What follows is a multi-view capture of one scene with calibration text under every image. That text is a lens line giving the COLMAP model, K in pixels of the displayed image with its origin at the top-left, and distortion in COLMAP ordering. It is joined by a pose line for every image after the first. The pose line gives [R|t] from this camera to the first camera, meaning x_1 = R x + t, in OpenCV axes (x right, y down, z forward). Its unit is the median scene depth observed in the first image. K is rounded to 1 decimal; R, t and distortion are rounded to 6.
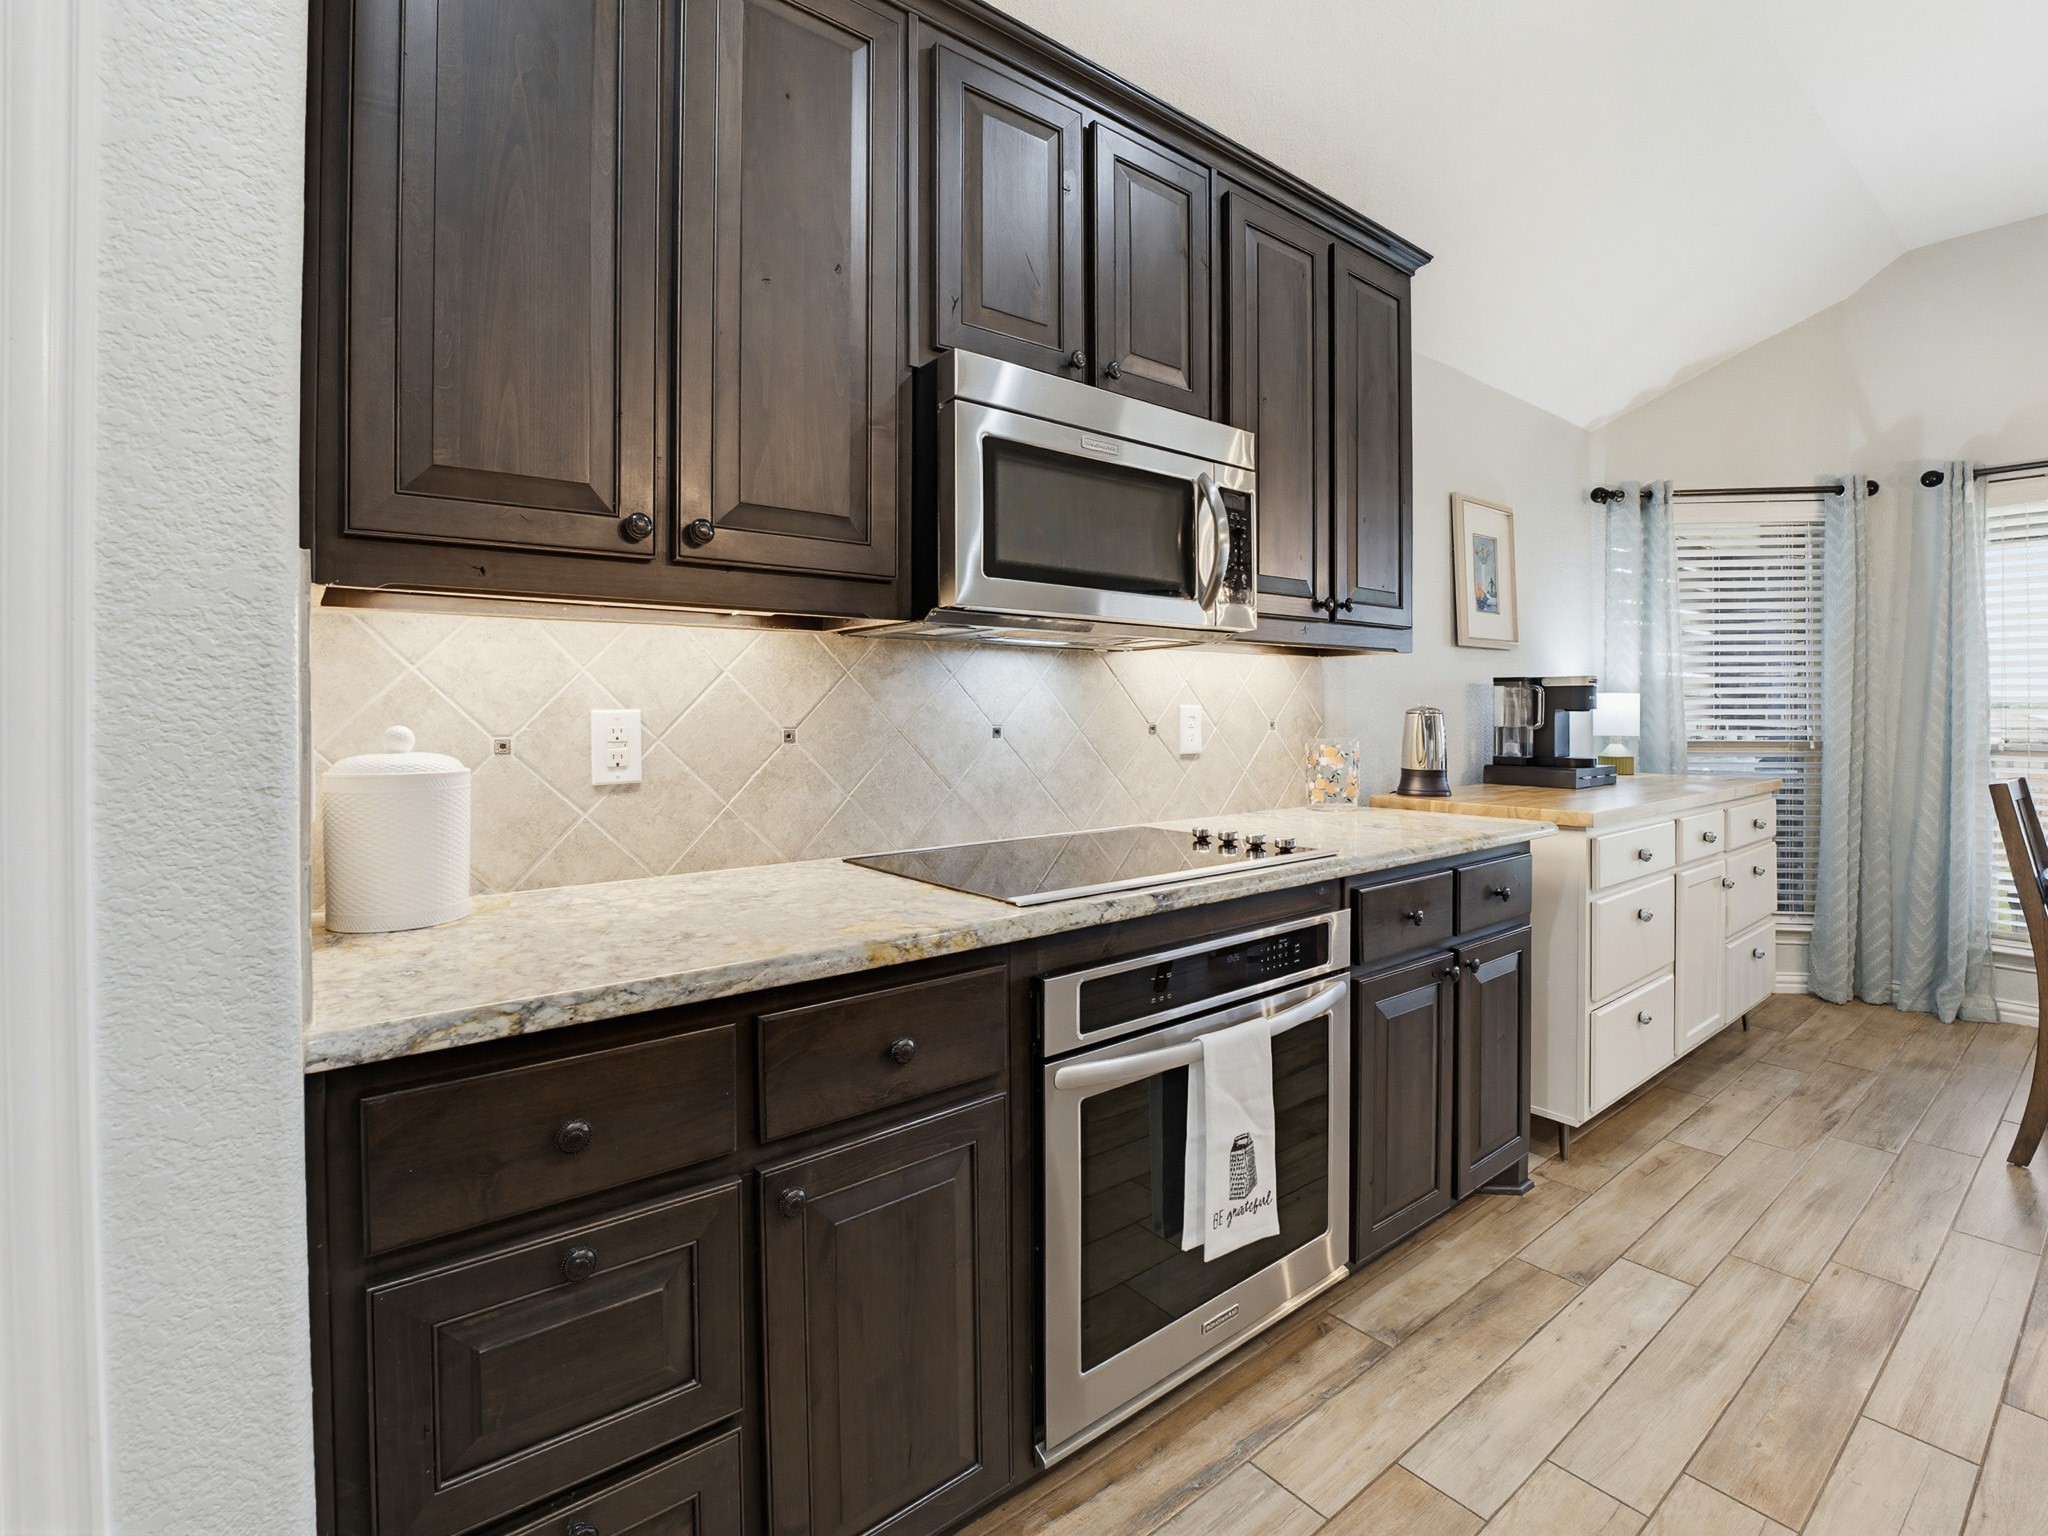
lens RADIAL K [[959.5, 0, 1029.8], [0, 959.5, 719.4], [0, 0, 1]] dist [-0.028350, 0.002502]
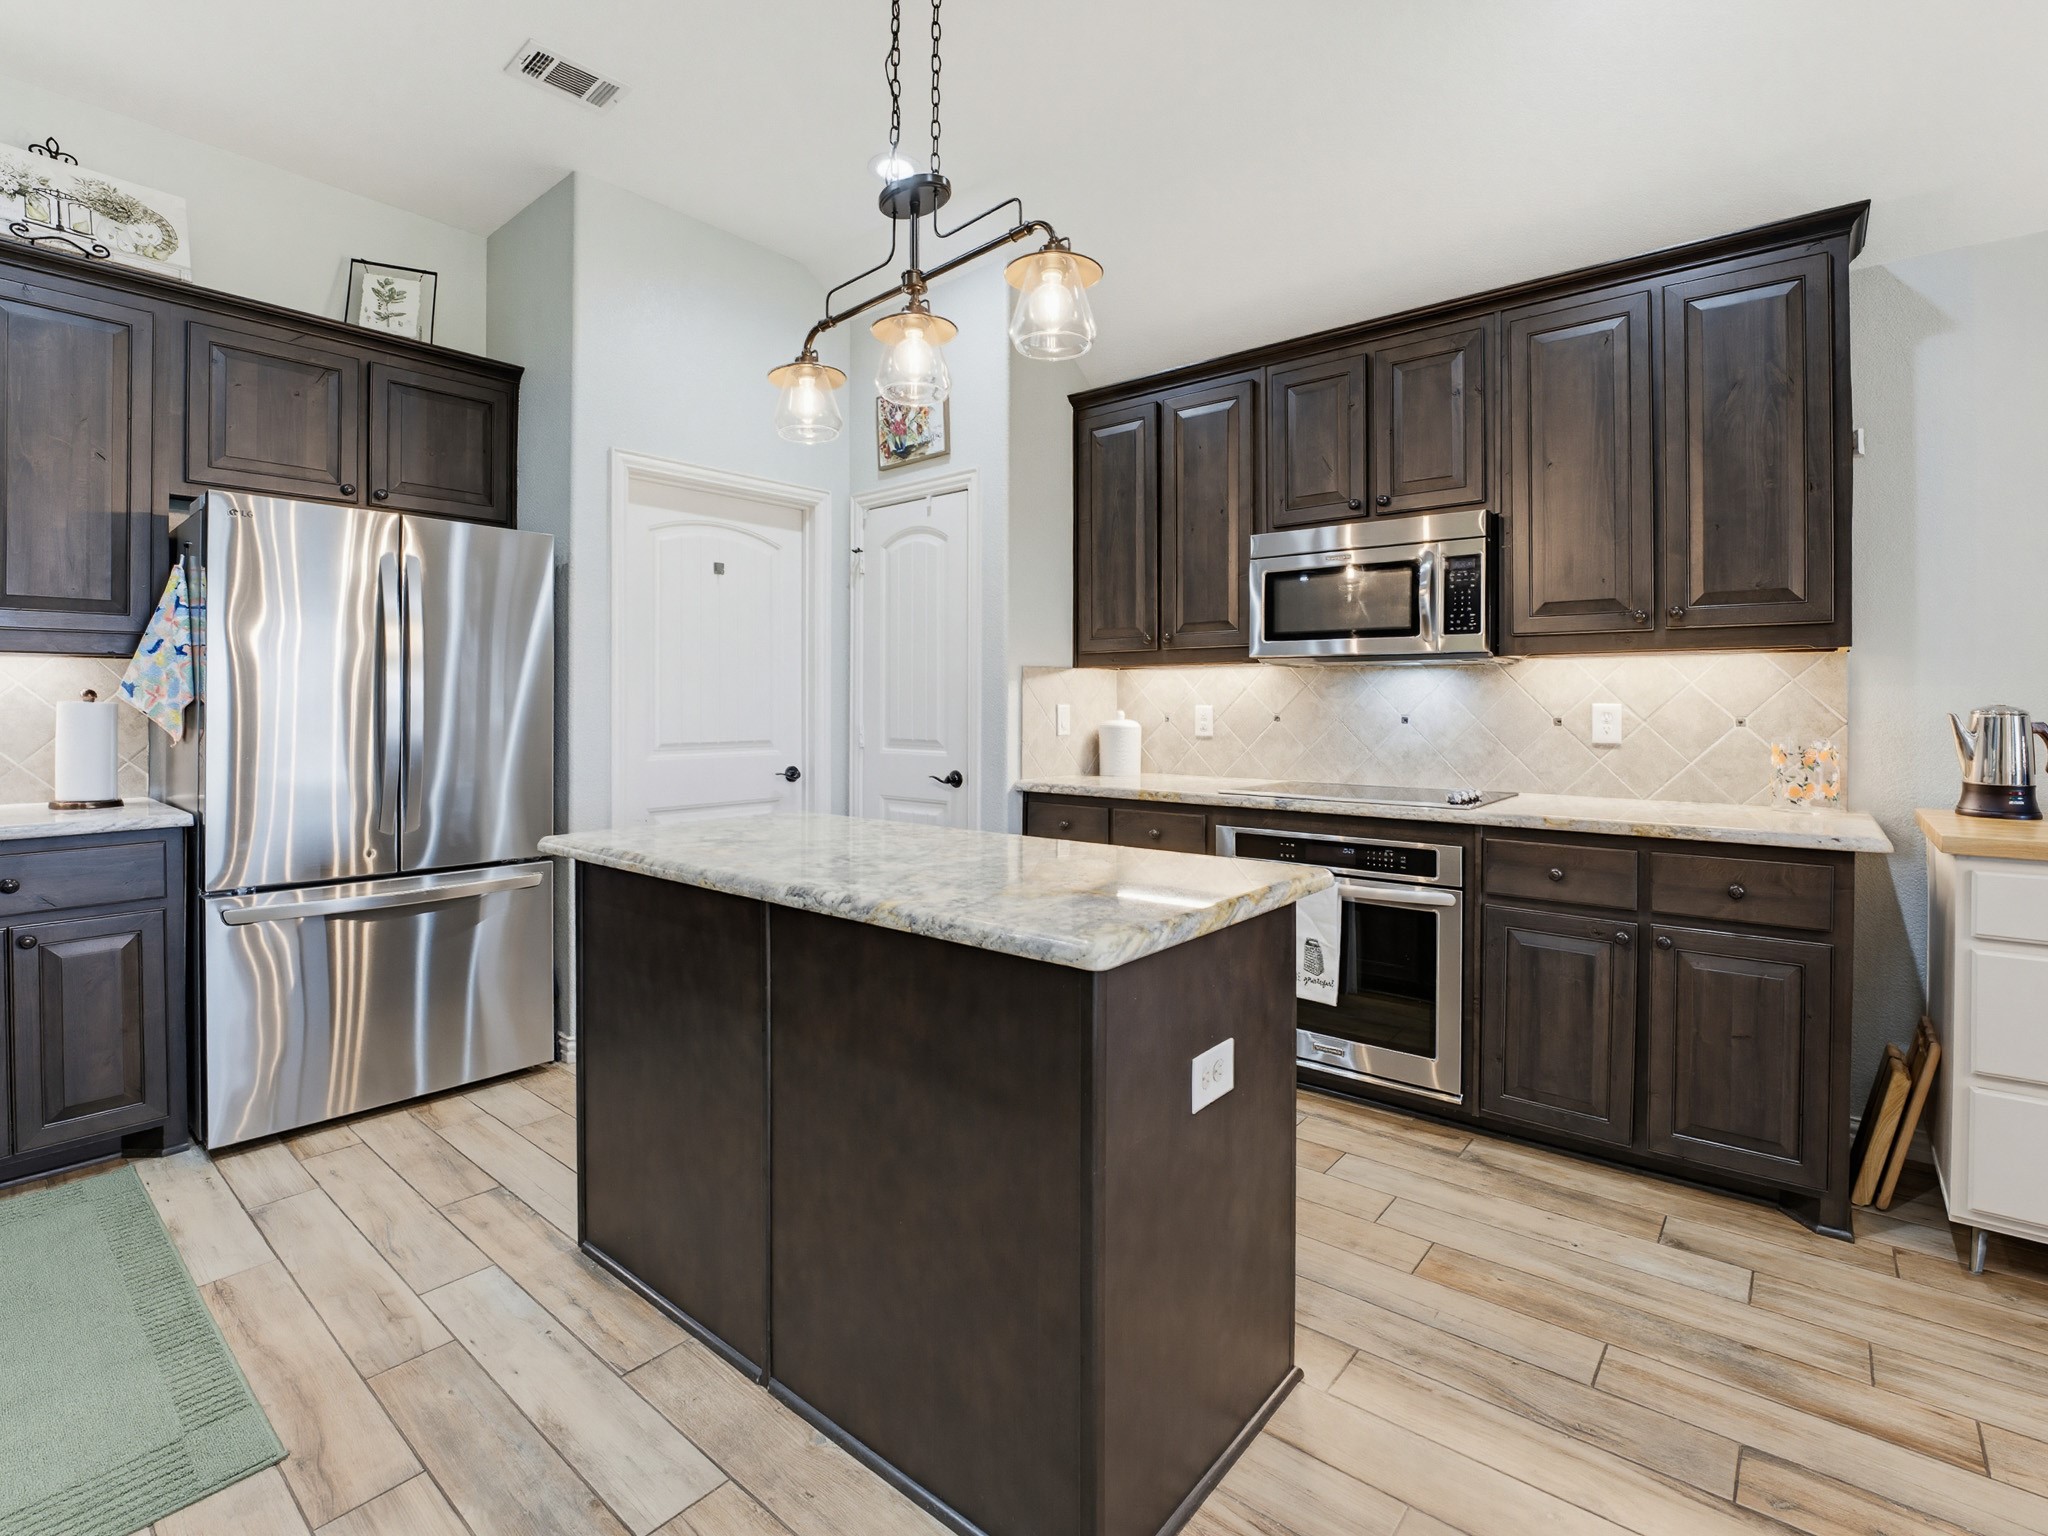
lens RADIAL K [[959.5, 0, 1045.7], [0, 959.5, 708.8], [0, 0, 1]] dist [-0.028350, 0.002502]
pose [[0.222029, 0.011249, -0.974975, 1.554759], [-0.008869, 0.999915, 0.009517, -0.016873], [0.975000, 0.006534, 0.222110, 0.069403]]
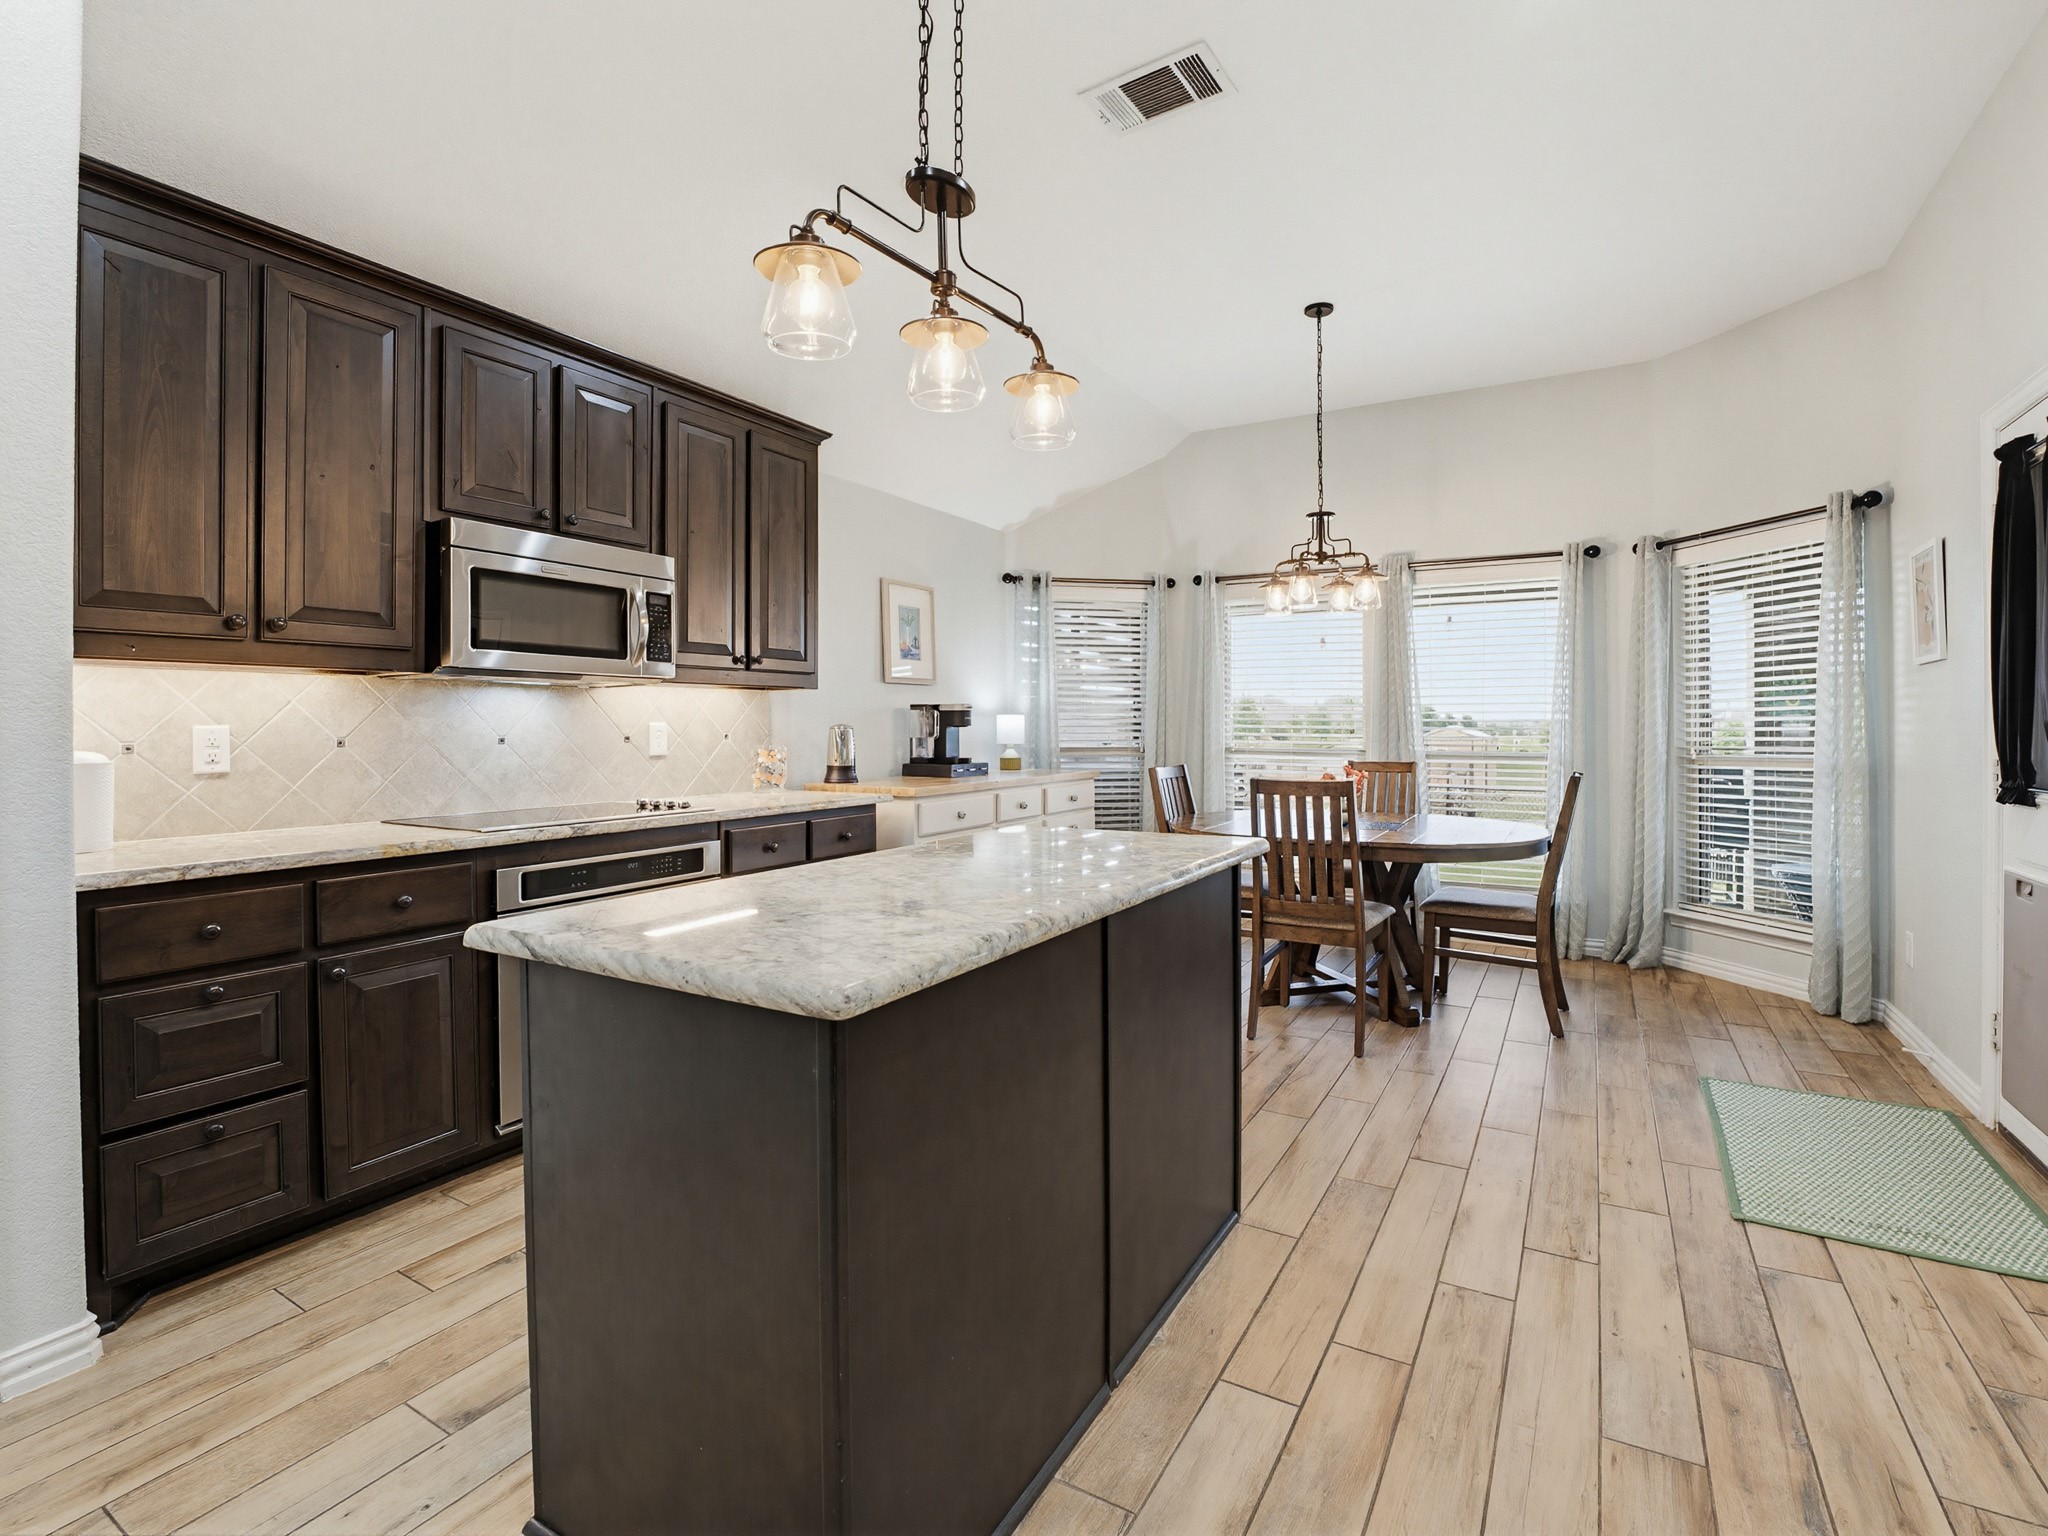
lens RADIAL K [[959.5, 0, 1039.0], [0, 959.5, 732.0], [0, 0, 1]] dist [-0.028350, 0.002502]
pose [[0.931100, -0.002067, 0.364757, 0.235399], [0.003441, 0.999989, -0.003116, 0.008019], [-0.364747, 0.004156, 0.931097, -0.811466]]
